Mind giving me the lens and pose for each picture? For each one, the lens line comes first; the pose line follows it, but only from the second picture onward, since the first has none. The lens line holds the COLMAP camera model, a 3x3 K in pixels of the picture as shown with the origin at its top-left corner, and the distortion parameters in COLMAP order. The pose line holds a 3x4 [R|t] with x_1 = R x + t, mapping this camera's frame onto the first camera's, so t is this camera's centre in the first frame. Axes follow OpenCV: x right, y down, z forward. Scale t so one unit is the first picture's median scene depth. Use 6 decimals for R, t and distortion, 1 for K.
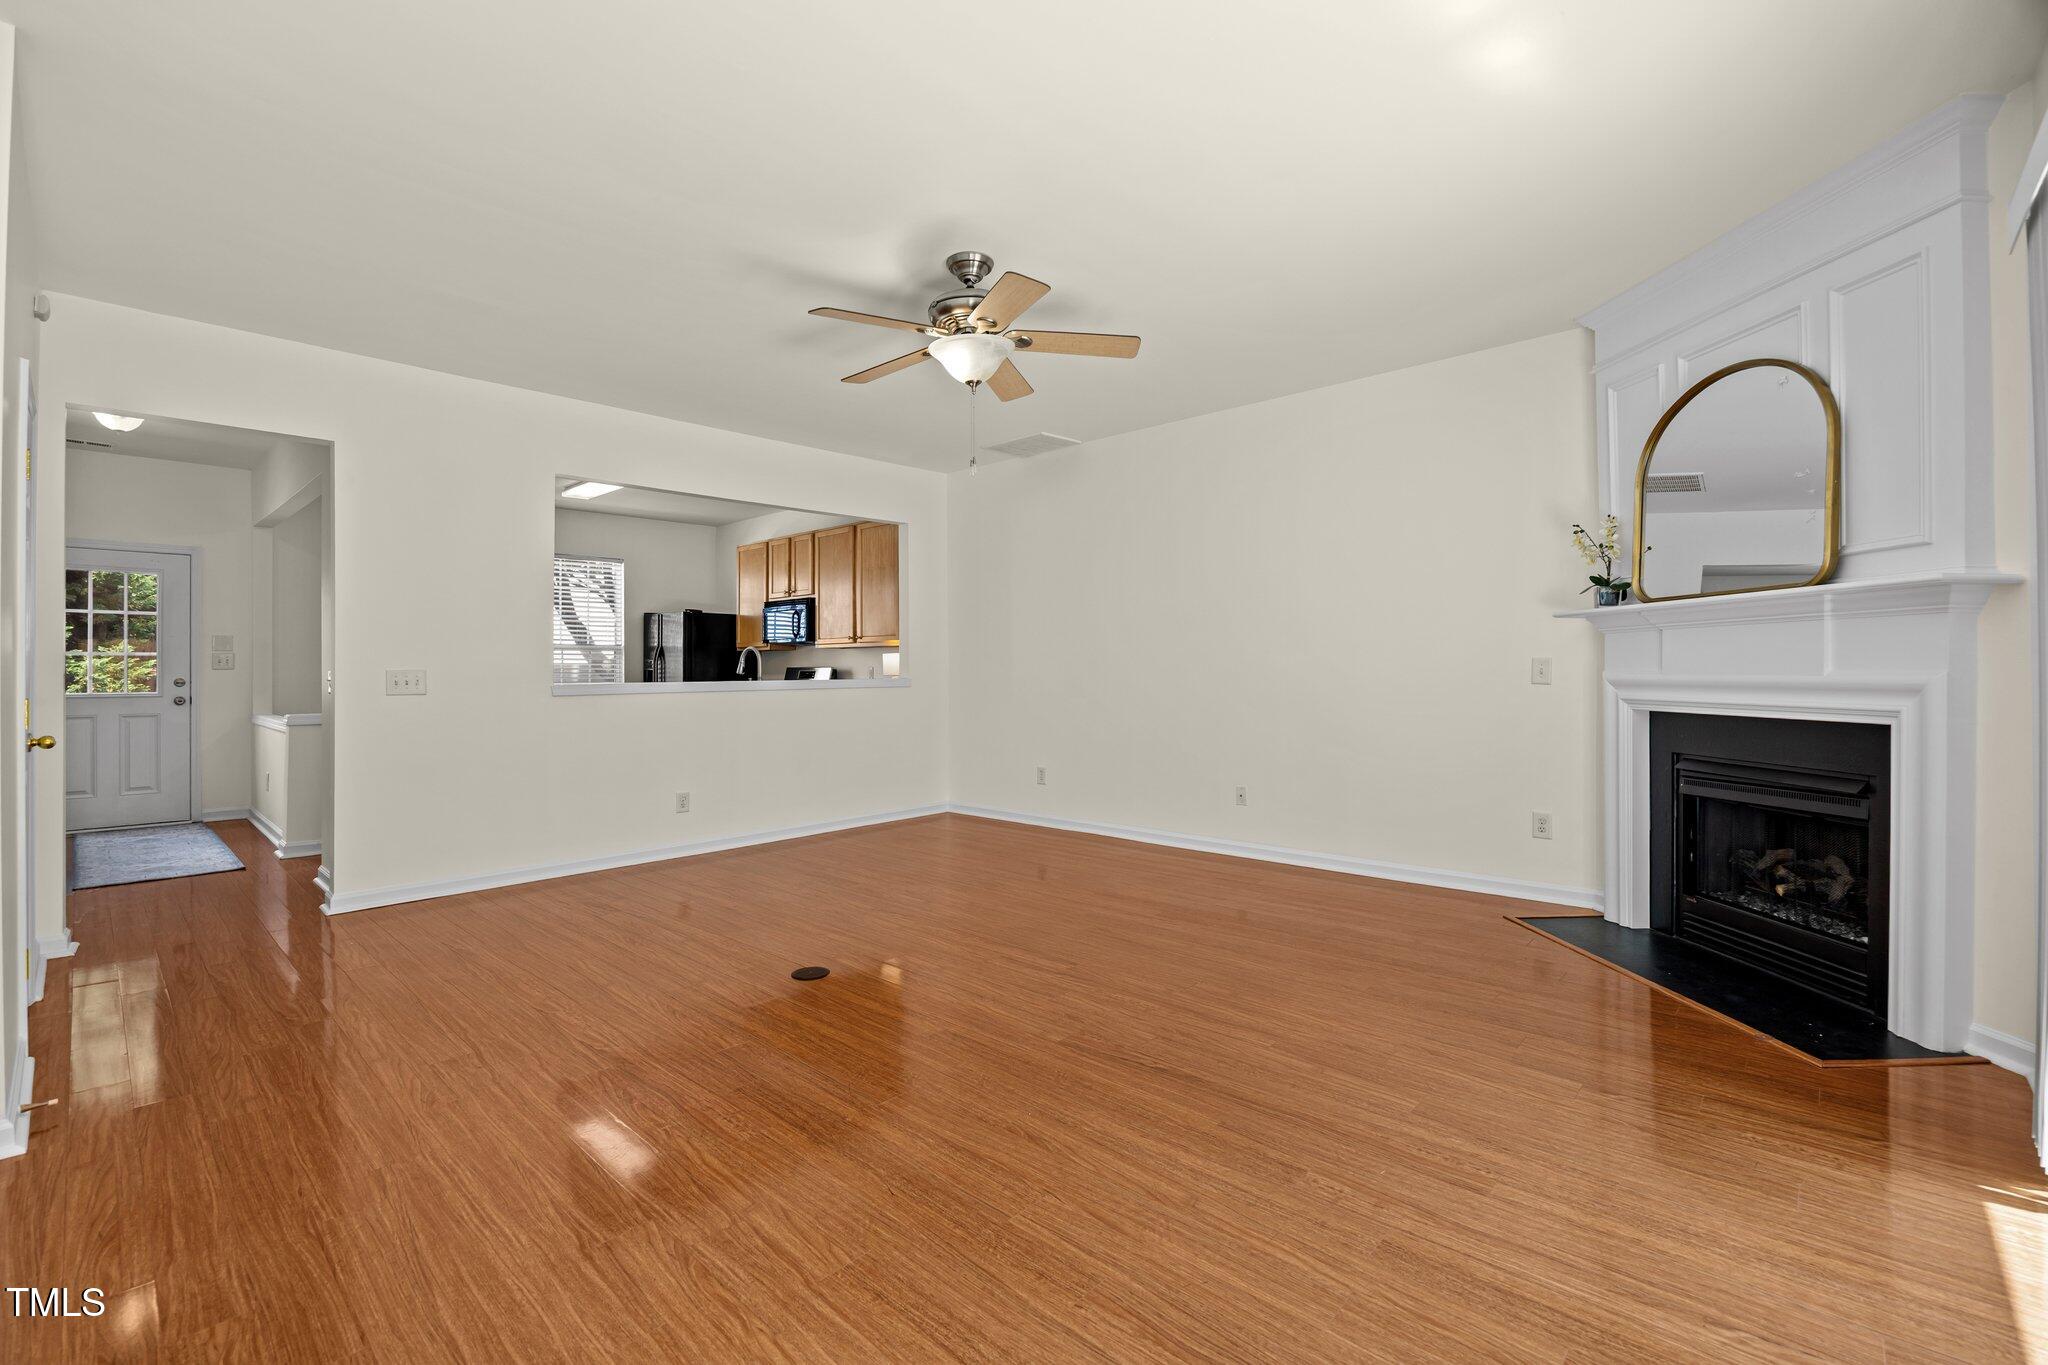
lens RADIAL K [[893.5, 0, 1024.0], [0, 893.5, 682.5], [0, 0, 1]] dist [-0.011532, -0.000366]
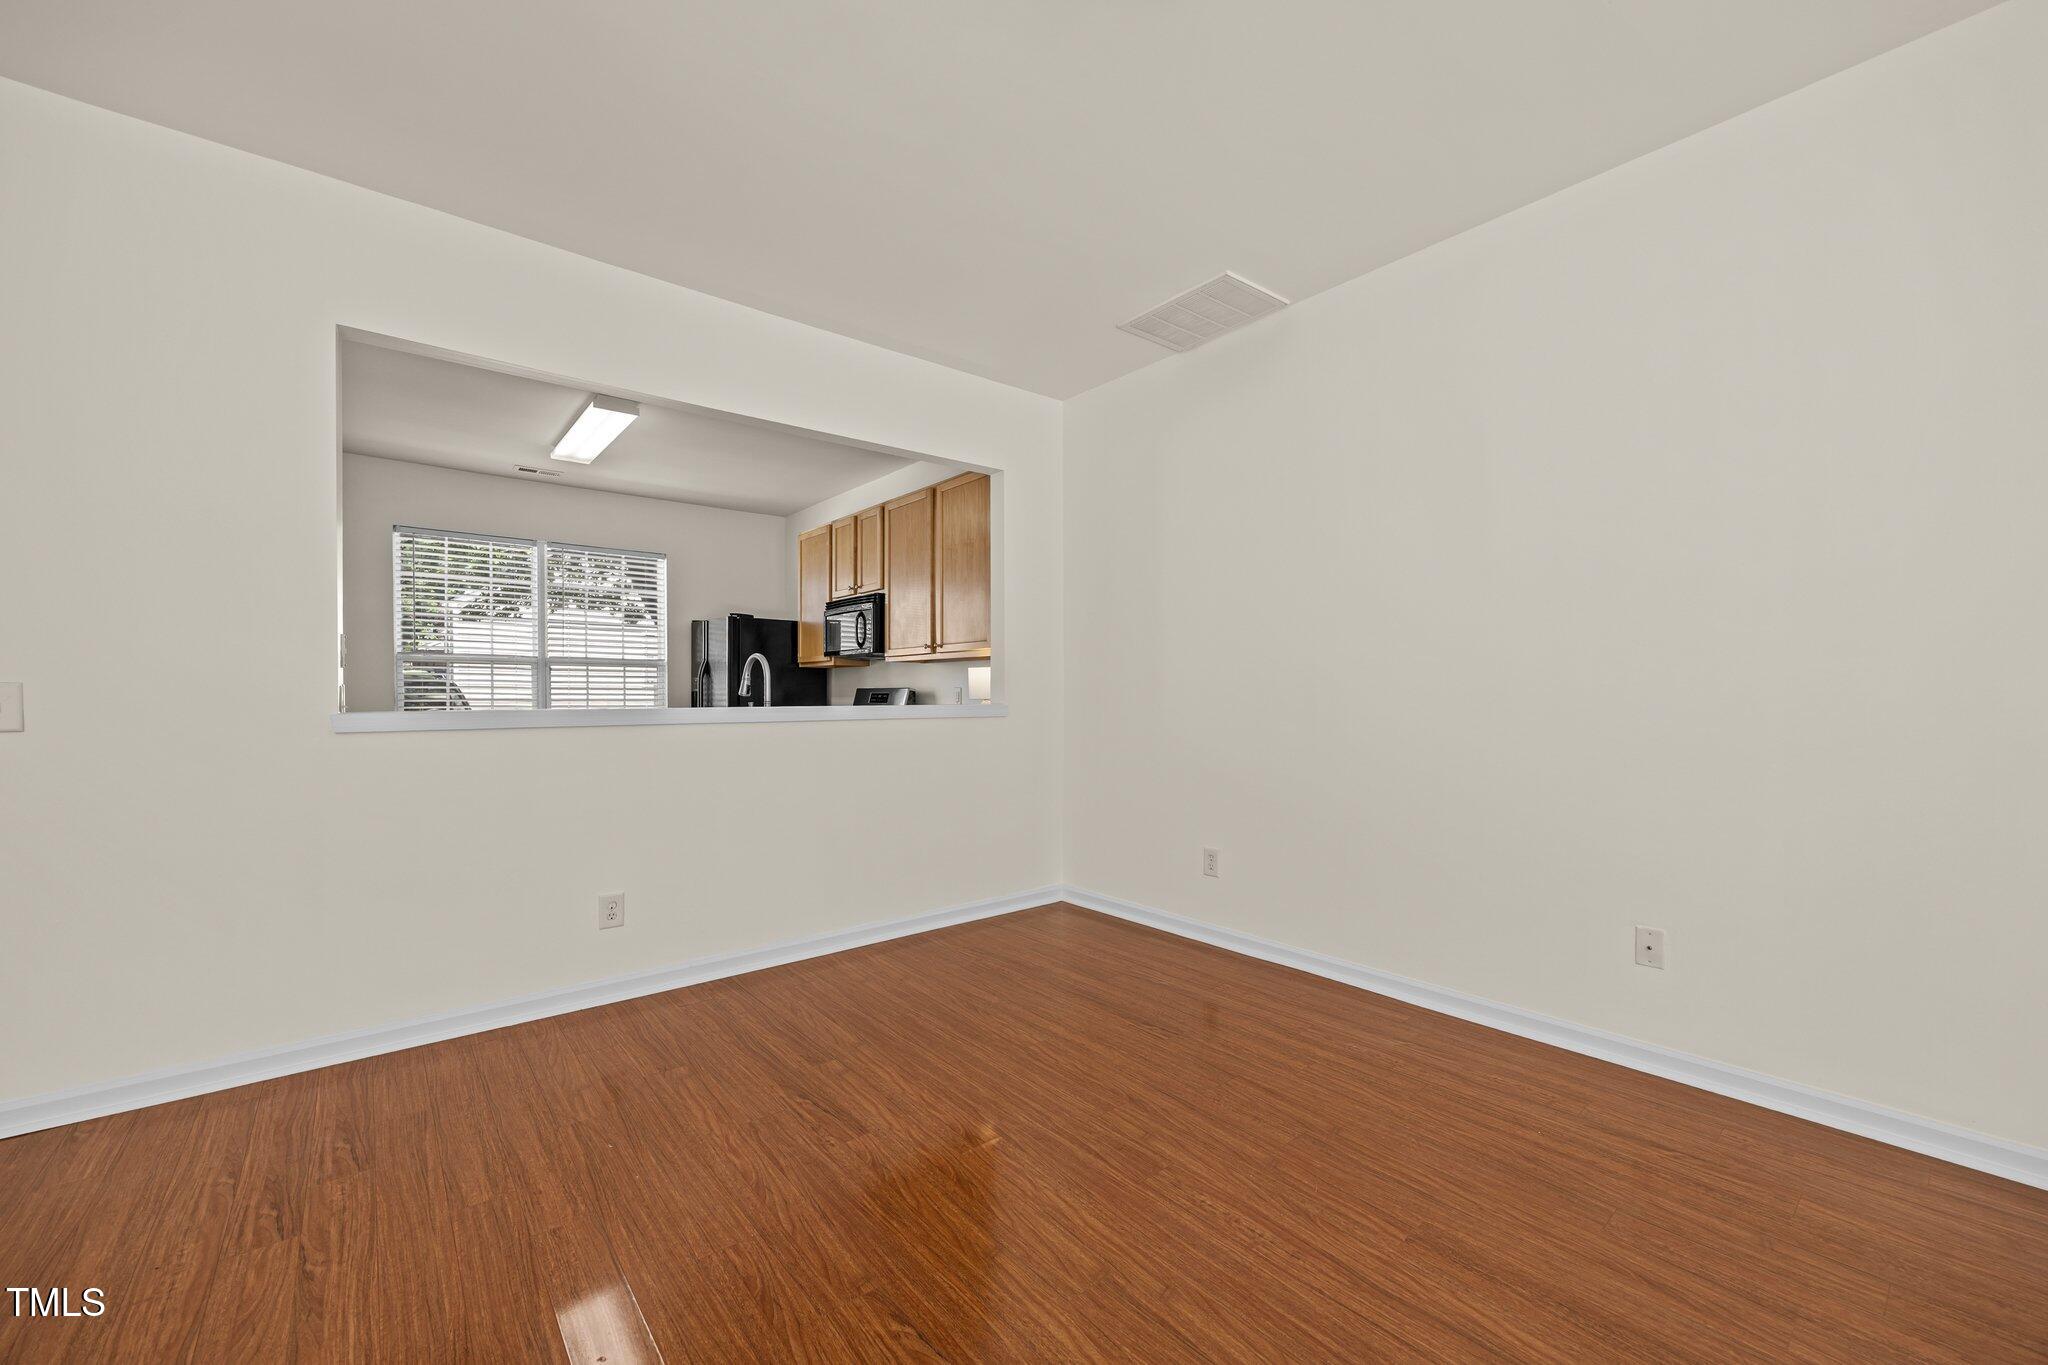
lens RADIAL K [[806.9, 0, 1024.0], [0, 806.9, 682.5], [0, 0, 1]] dist [-0.000588, -0.000068]
pose [[0.988957, 0.000999, -0.148197, -0.021915], [-0.005331, 0.999570, -0.028840, -0.002944], [0.148104, 0.029312, 0.988537, 0.360630]]
